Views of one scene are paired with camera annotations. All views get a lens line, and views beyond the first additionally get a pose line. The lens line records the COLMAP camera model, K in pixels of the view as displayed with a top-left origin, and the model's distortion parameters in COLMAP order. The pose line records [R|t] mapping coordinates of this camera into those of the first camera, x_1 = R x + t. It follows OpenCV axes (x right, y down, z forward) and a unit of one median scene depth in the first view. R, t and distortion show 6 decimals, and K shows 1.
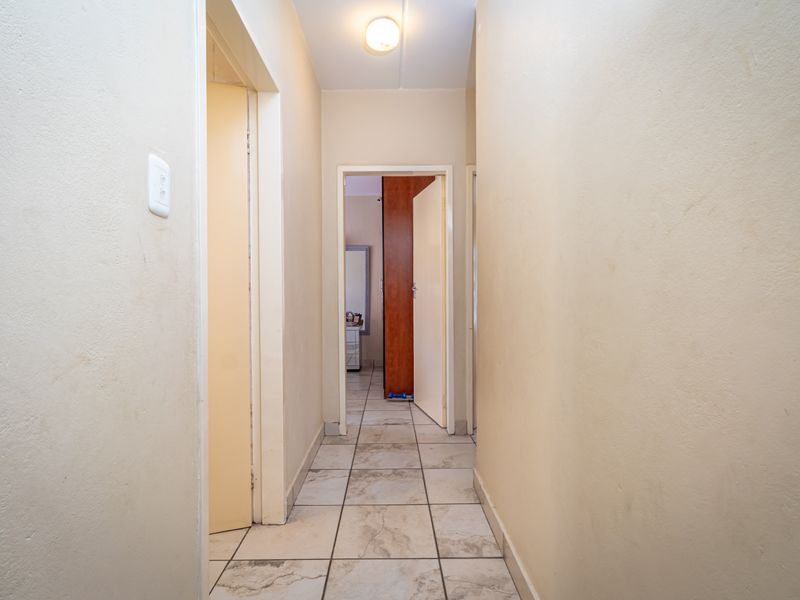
lens RADIAL K [[412.3, 0, 400.0], [0, 412.3, 300.2], [0, 0, 1]] dist [0.001202, 0.001856]
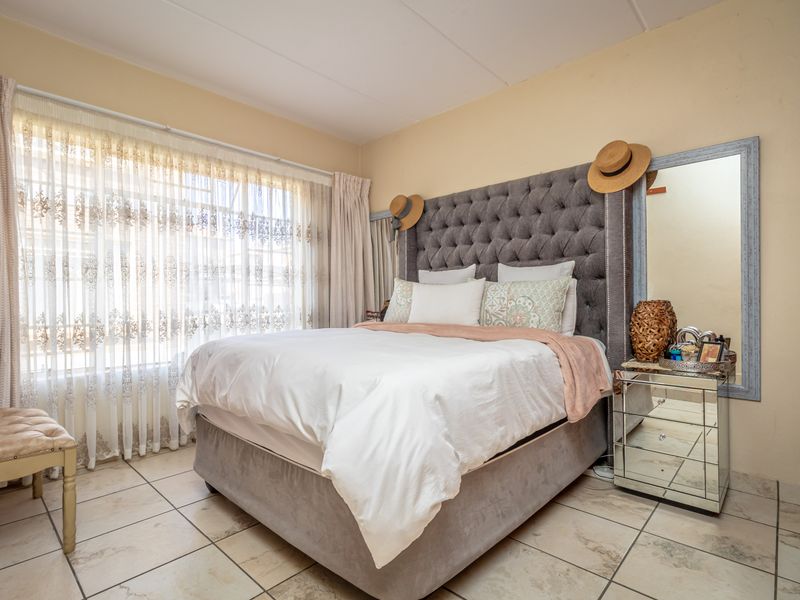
lens RADIAL K [[412.3, 0, 399.7], [0, 412.3, 300.5], [0, 0, 1]] dist [0.001202, 0.001856]
pose [[0.709816, 0.006268, -0.704359, -0.046165], [-0.002833, 0.999978, 0.006044, 0.001097], [0.704381, -0.002295, 0.709818, 0.558976]]
